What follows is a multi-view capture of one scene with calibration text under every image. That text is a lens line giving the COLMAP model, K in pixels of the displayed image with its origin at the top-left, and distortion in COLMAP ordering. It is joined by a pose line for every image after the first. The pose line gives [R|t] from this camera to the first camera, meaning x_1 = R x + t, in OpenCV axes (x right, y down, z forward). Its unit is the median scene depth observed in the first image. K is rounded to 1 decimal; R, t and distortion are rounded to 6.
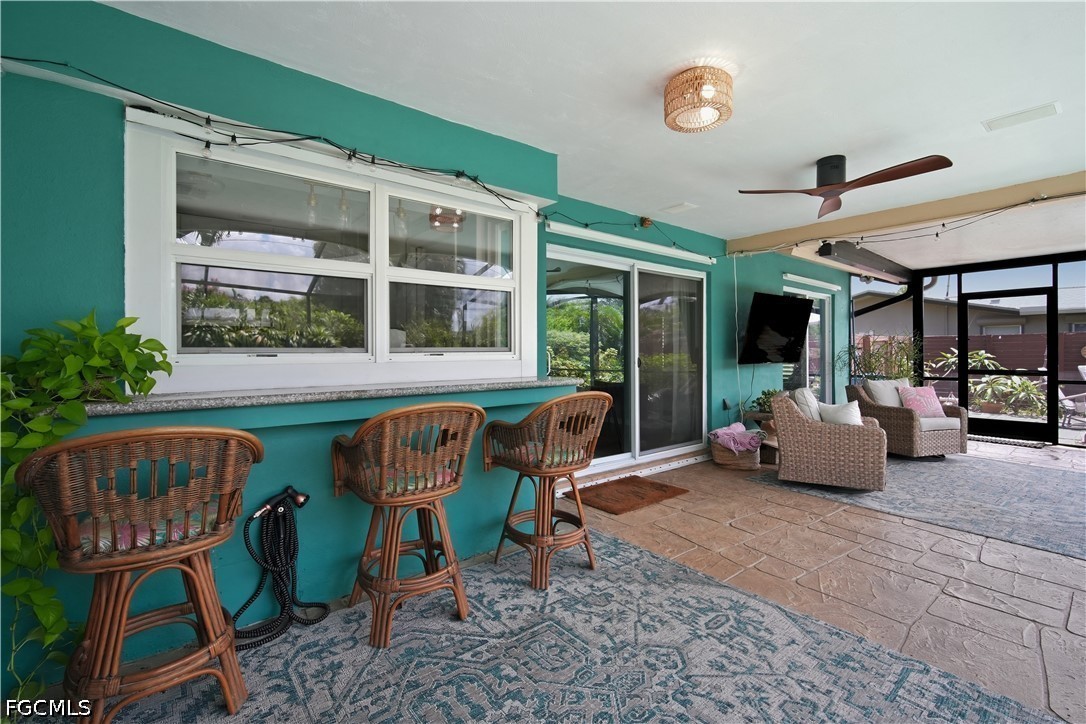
lens RADIAL K [[495.6, 0, 546.3], [0, 495.6, 354.3], [0, 0, 1]] dist [-0.014964, -0.000248]
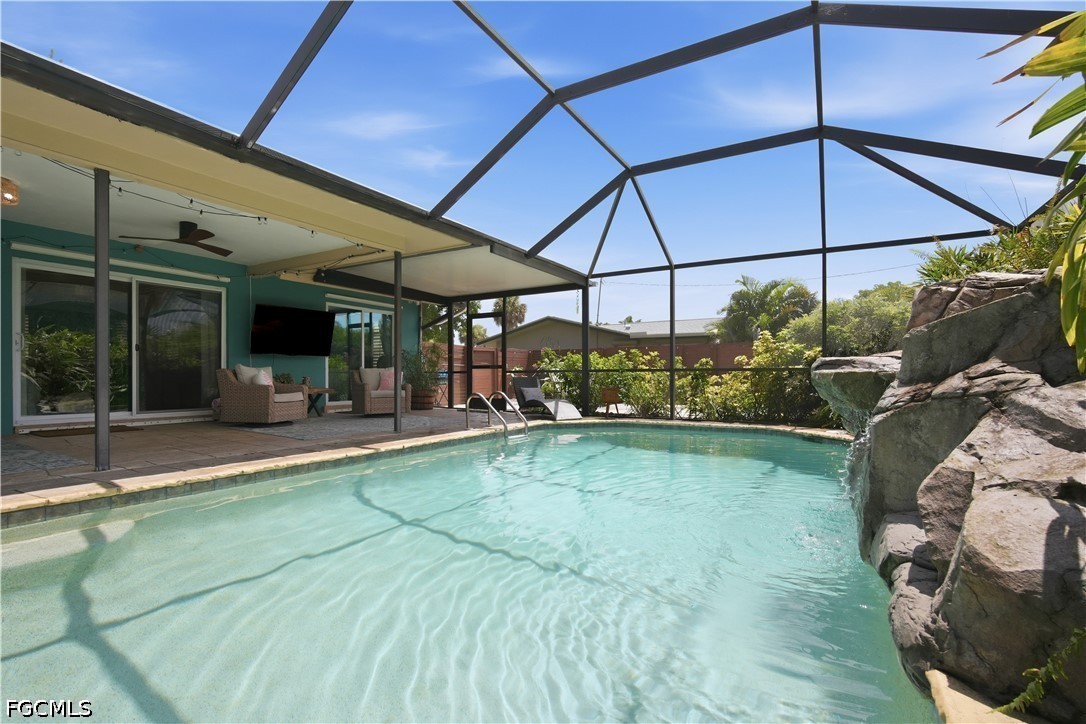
lens RADIAL K [[495.6, 0, 546.3], [0, 495.6, 354.3], [0, 0, 1]] dist [-0.014964, -0.000248]
pose [[0.943479, 0.018155, 0.330935, 0.773562], [-0.001861, 0.998773, -0.049489, 0.098120], [-0.331428, 0.046076, 0.942355, -0.670195]]
